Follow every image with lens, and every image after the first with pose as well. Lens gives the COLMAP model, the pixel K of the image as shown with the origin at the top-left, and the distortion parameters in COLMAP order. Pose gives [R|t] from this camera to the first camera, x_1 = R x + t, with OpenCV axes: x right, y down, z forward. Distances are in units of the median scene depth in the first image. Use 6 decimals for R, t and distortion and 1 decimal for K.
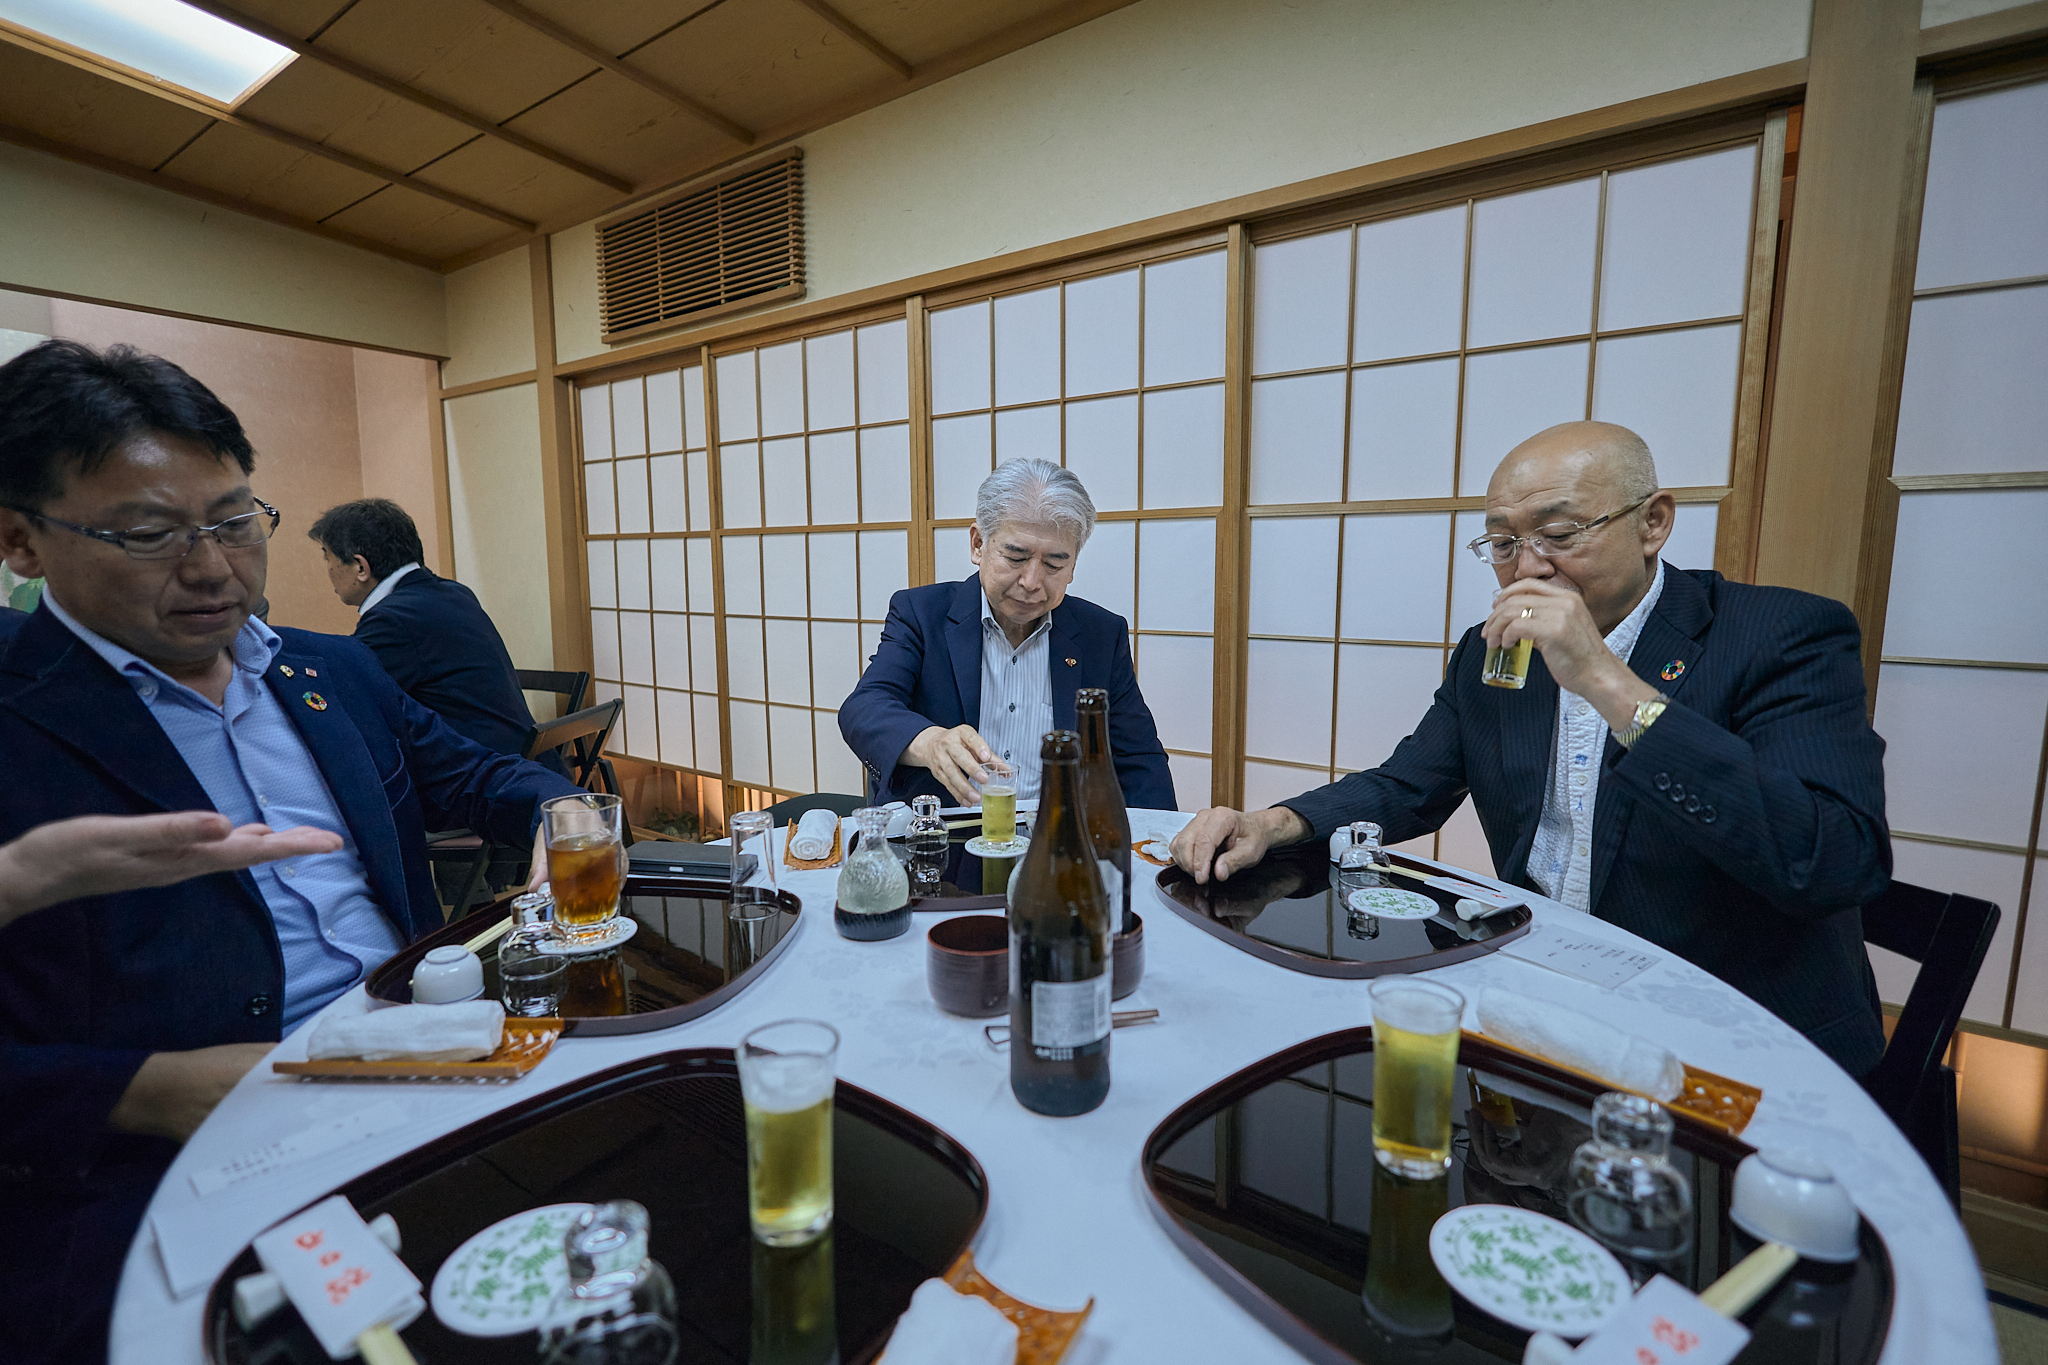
lens RADIAL K [[944.4, 0, 1018.2], [0, 944.4, 685.5], [0, 0, 1]] dist [0.006568, -0.001807]
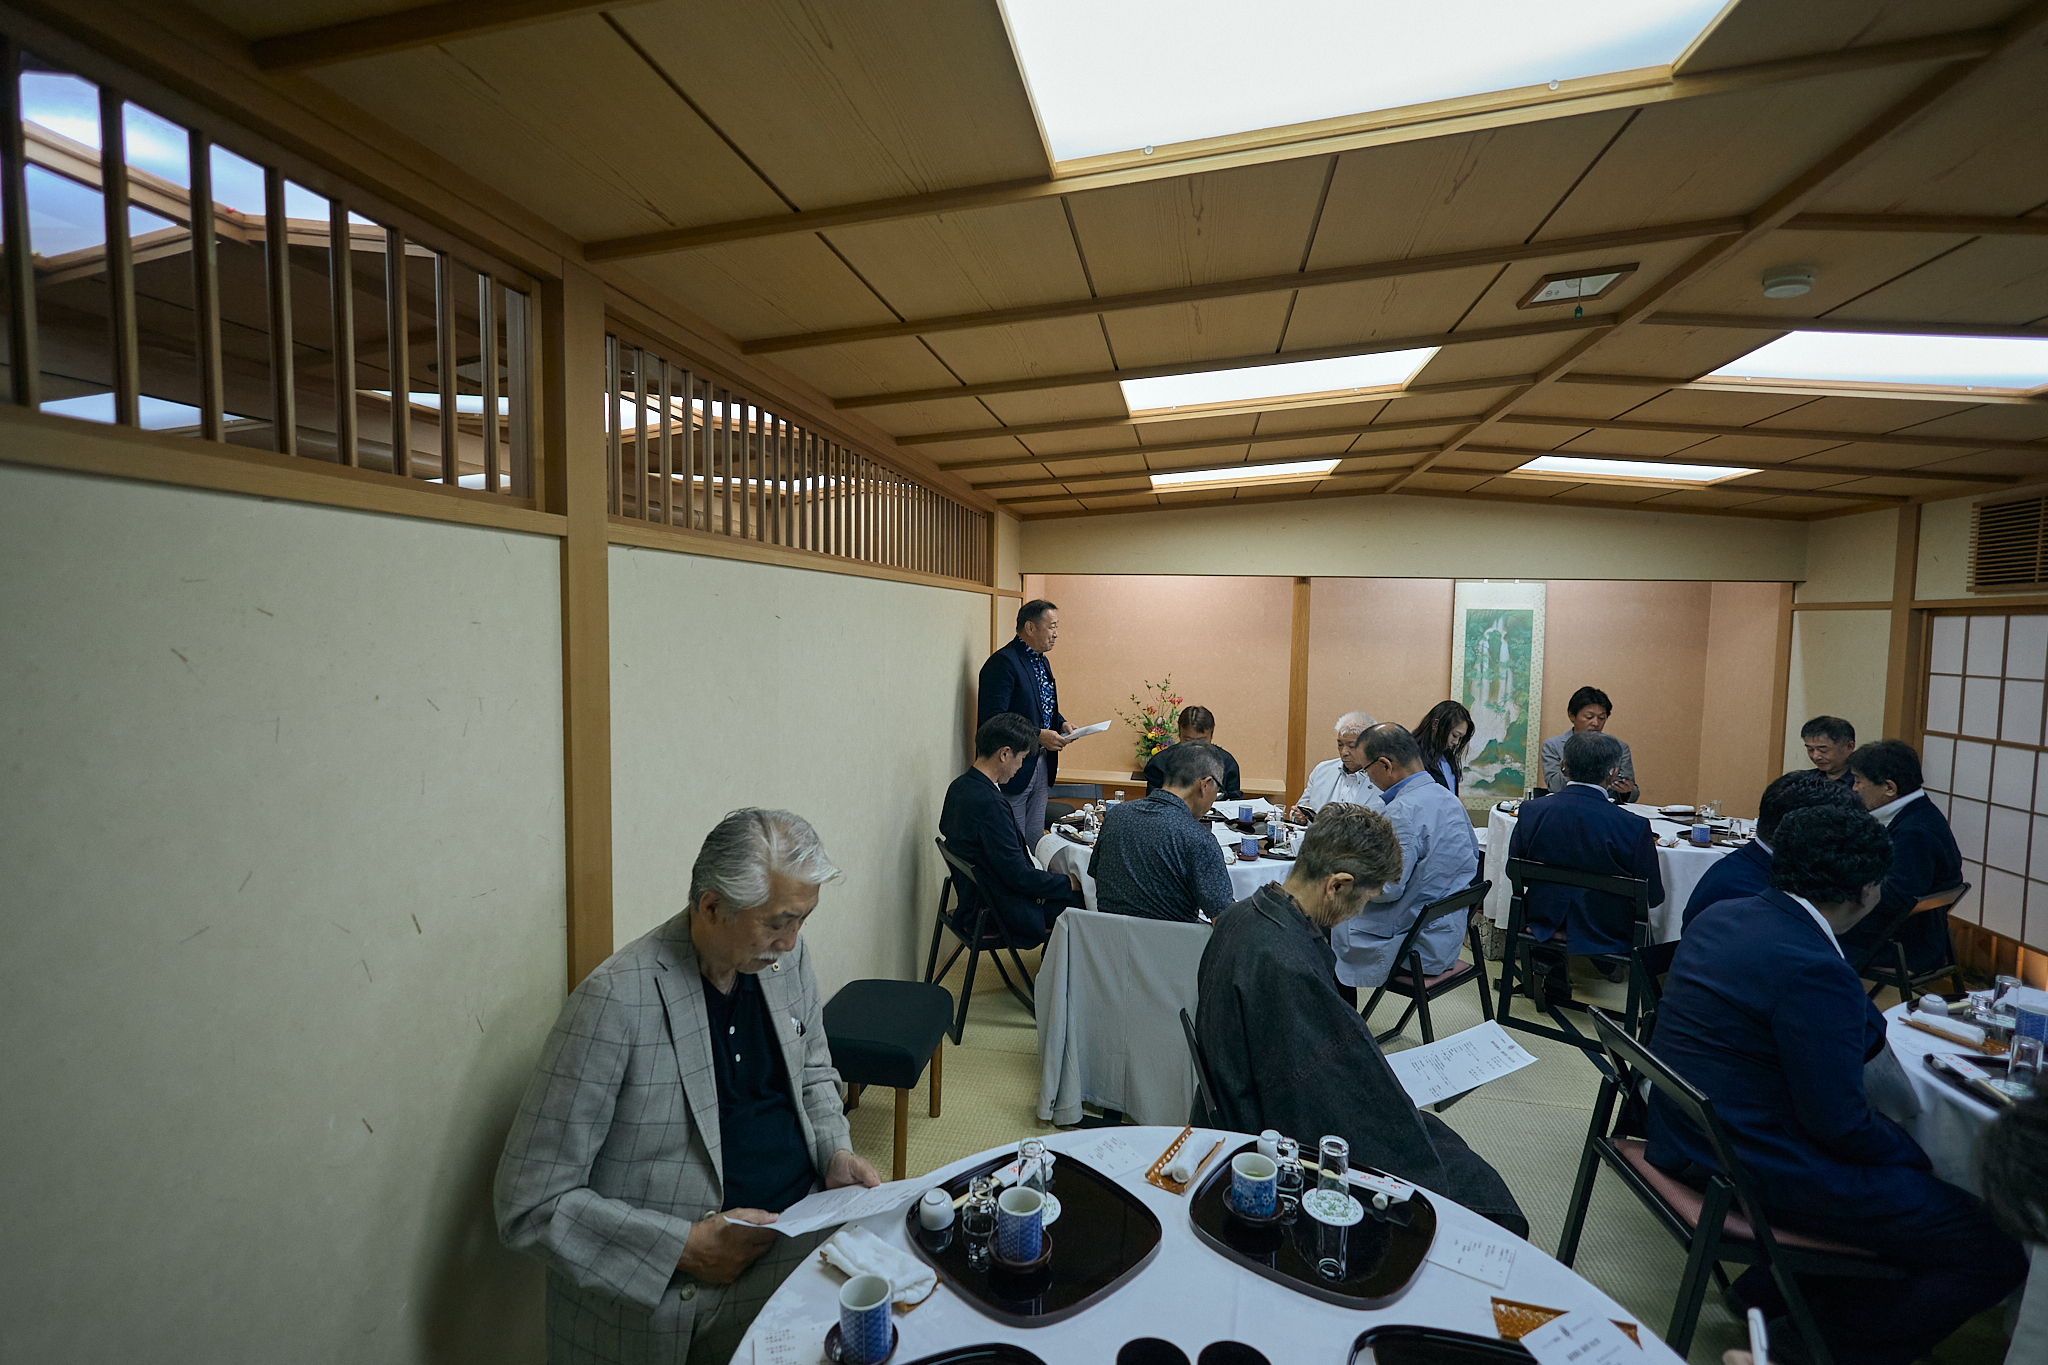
lens RADIAL K [[944.4, 0, 1022.0], [0, 944.4, 679.3], [0, 0, 1]] dist [0.006568, -0.001807]
pose [[0.432343, 0.059982, -0.899712, 0.203773], [-0.127599, 0.991814, 0.004806, -0.102294], [0.892636, 0.112724, 0.436457, -0.821182]]
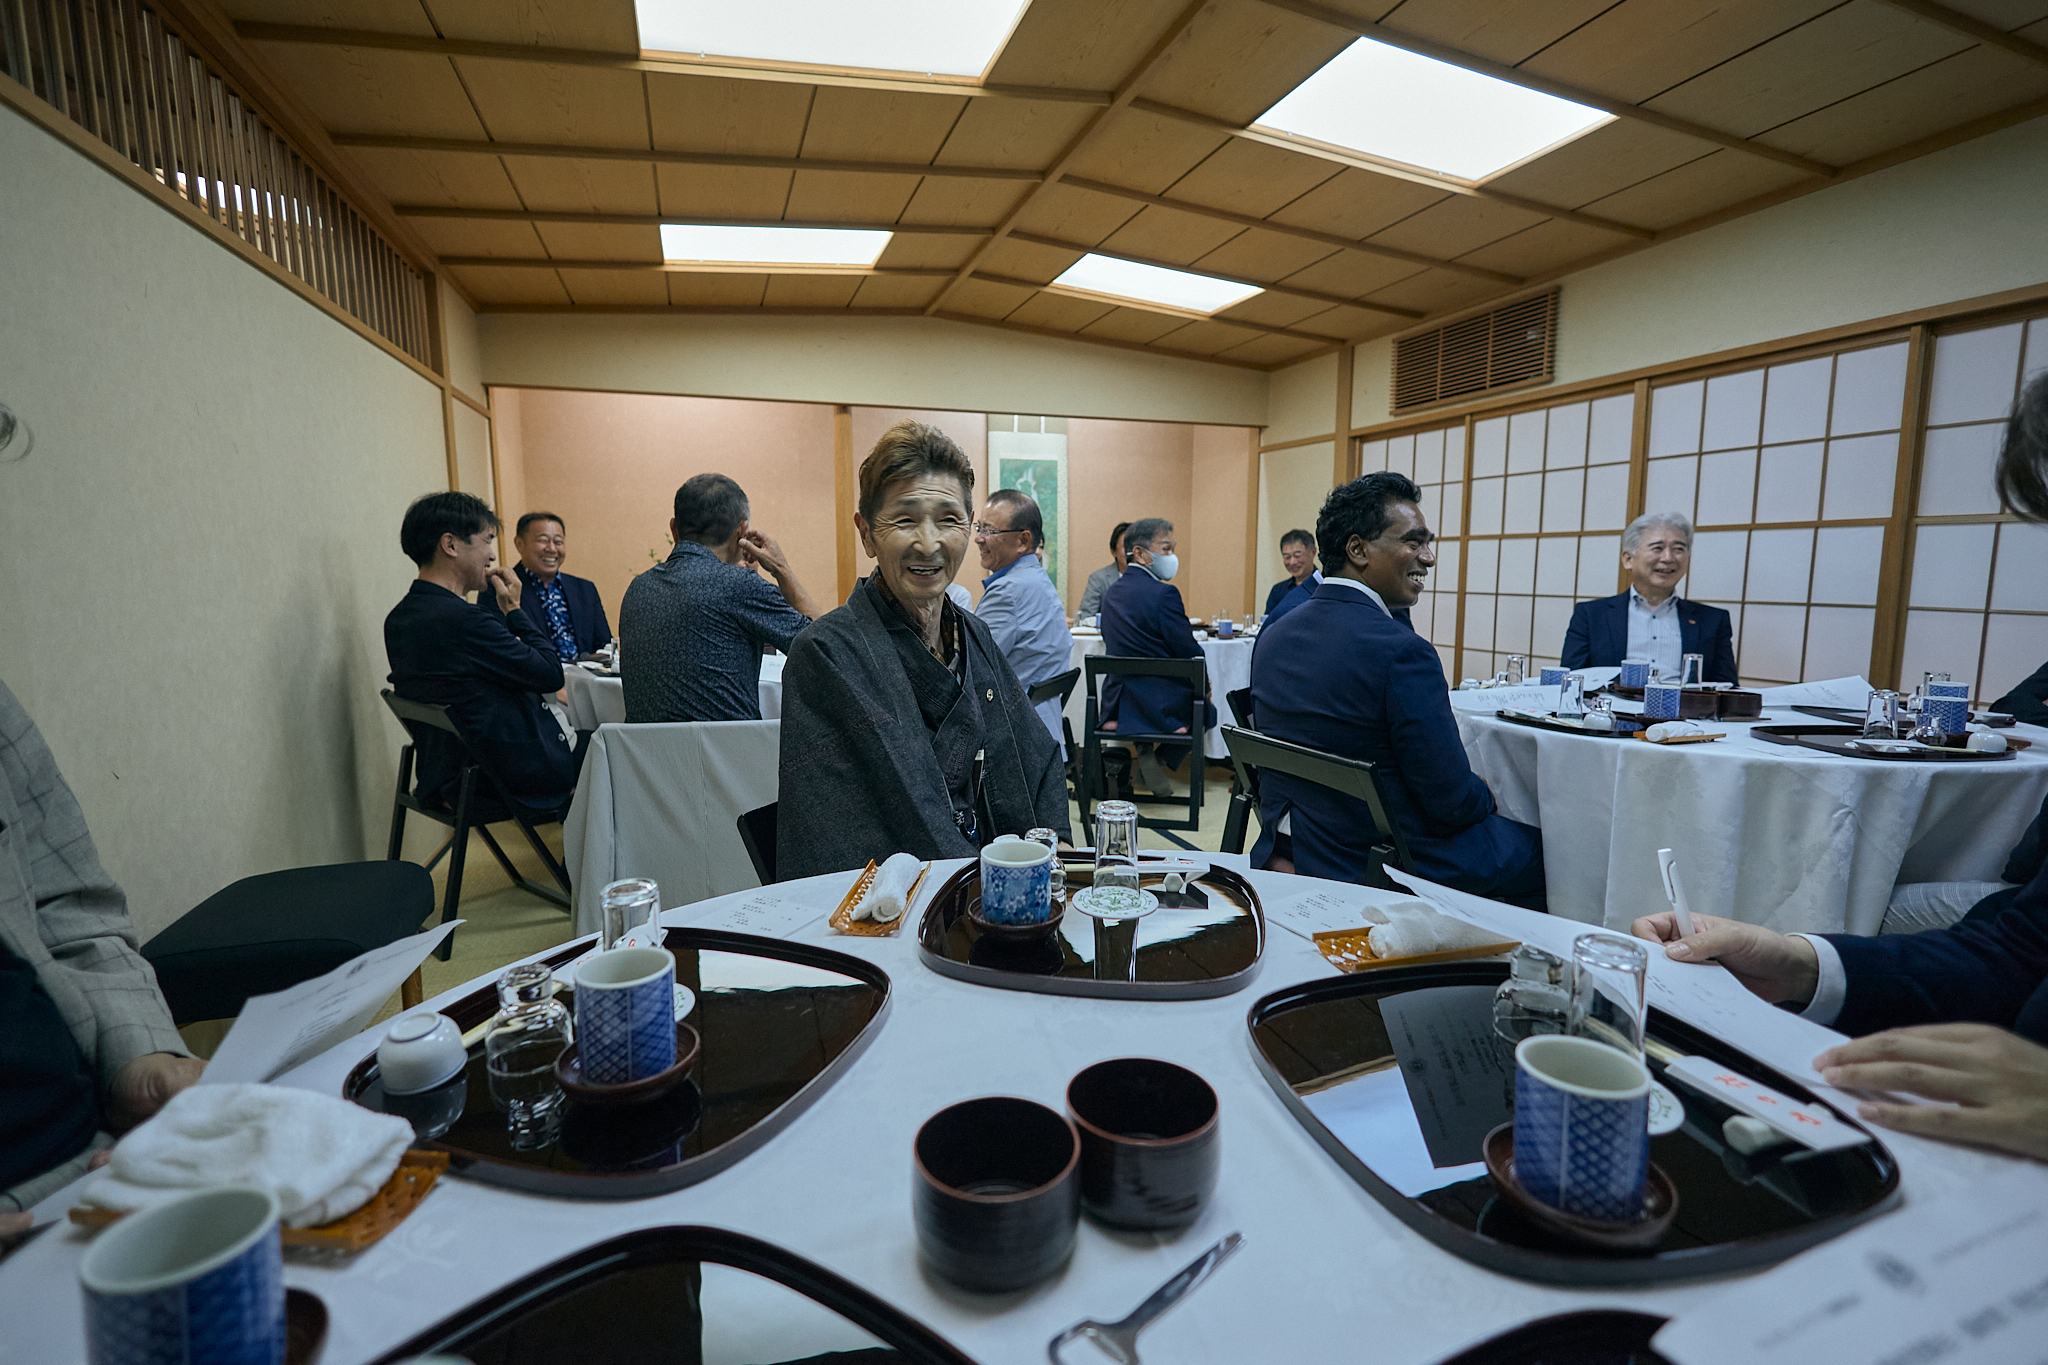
lens RADIAL K [[944.4, 0, 1021.5], [0, 944.4, 688.0], [0, 0, 1]] dist [0.006568, -0.001807]
pose [[0.816427, 0.075006, -0.572557, -0.014648], [-0.069295, 0.997089, 0.031810, 0.087676], [0.573276, 0.013705, 0.819248, -0.712555]]
